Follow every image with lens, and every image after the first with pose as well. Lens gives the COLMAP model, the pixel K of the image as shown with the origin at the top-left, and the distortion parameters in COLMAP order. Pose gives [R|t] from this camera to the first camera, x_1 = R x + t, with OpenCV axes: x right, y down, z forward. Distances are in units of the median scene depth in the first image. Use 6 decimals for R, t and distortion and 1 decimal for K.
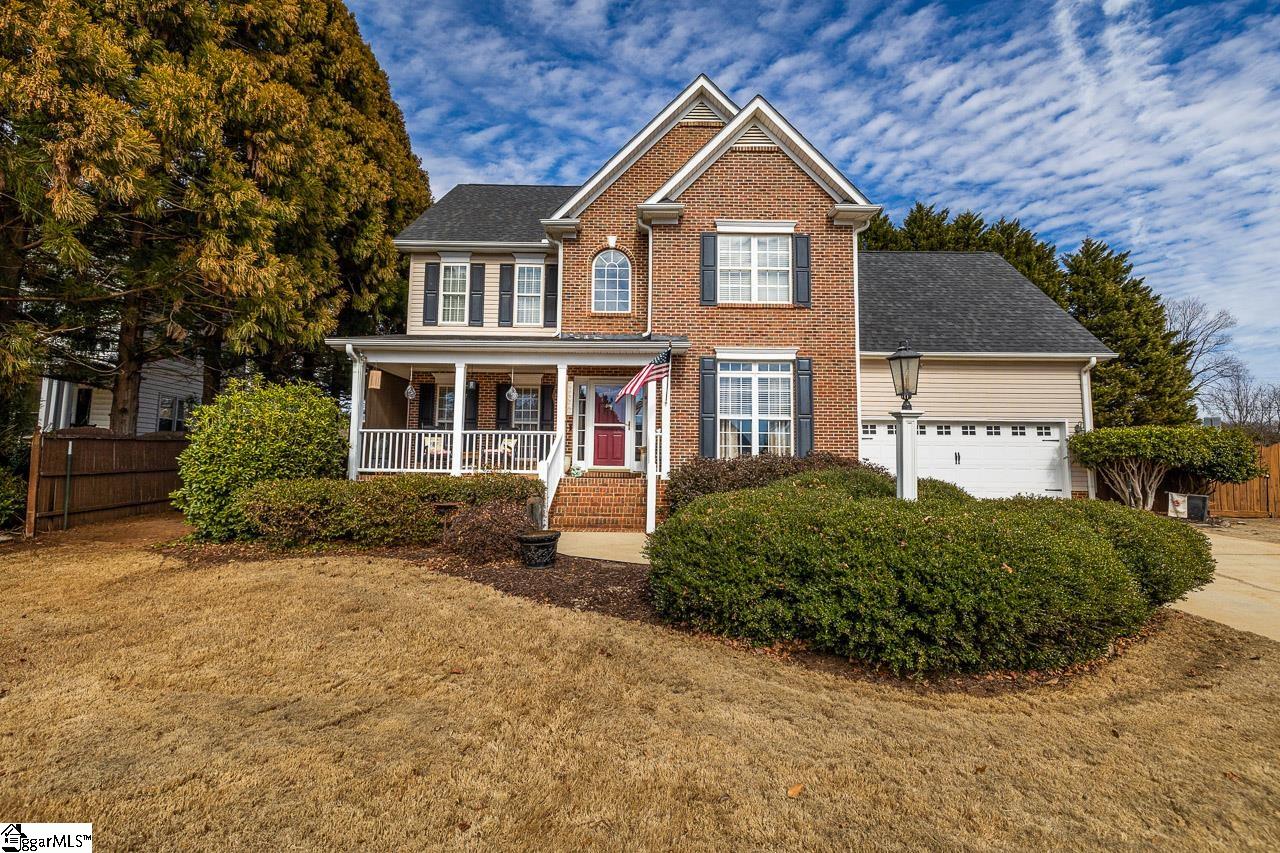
lens RADIAL K [[566.5, 0, 638.6], [0, 566.5, 418.1], [0, 0, 1]] dist [-0.001302, 0.000057]
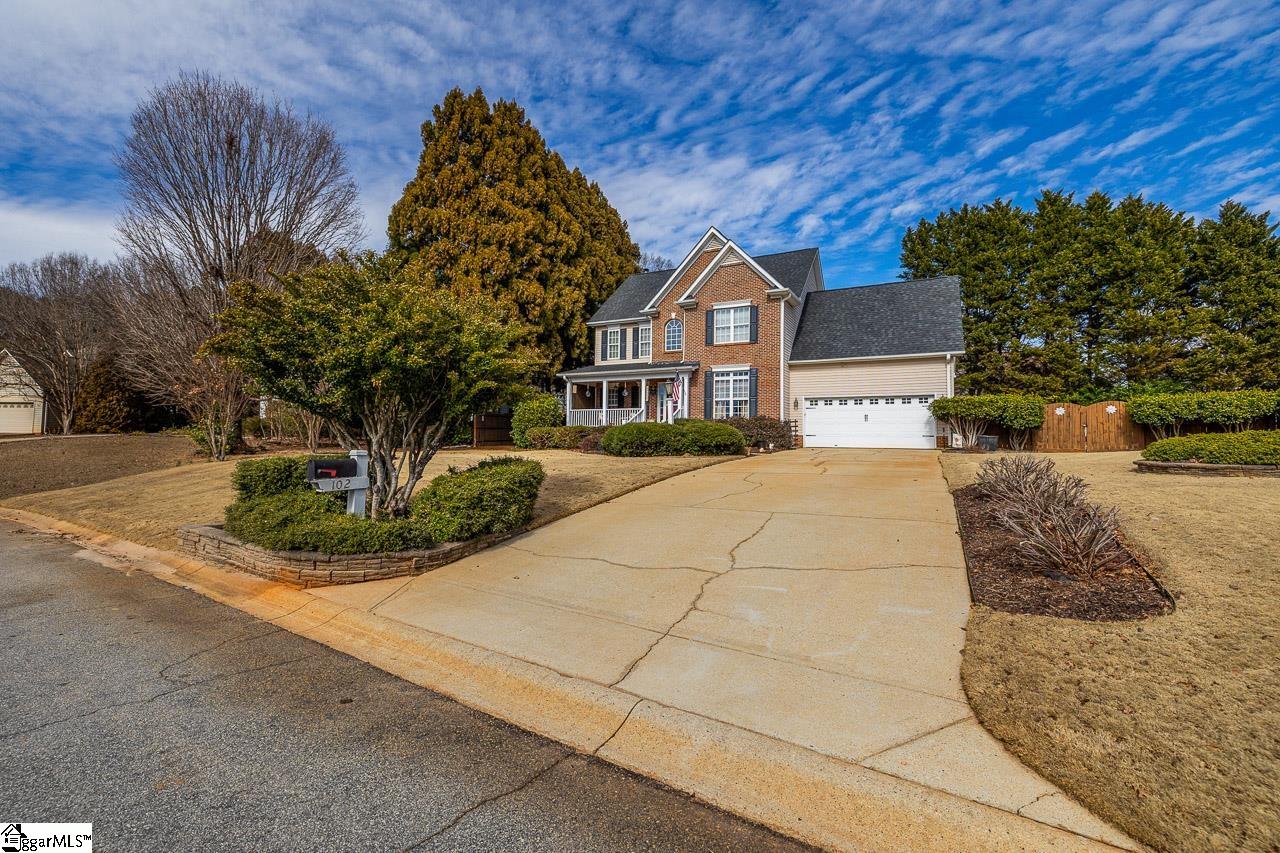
lens RADIAL K [[566.5, 0, 638.6], [0, 566.5, 418.1], [0, 0, 1]] dist [-0.001302, 0.000057]
pose [[0.880633, -0.016961, -0.473495, 0.874232], [0.035899, 0.998875, 0.030987, -0.007785], [0.472437, -0.044286, 0.880251, -0.963518]]
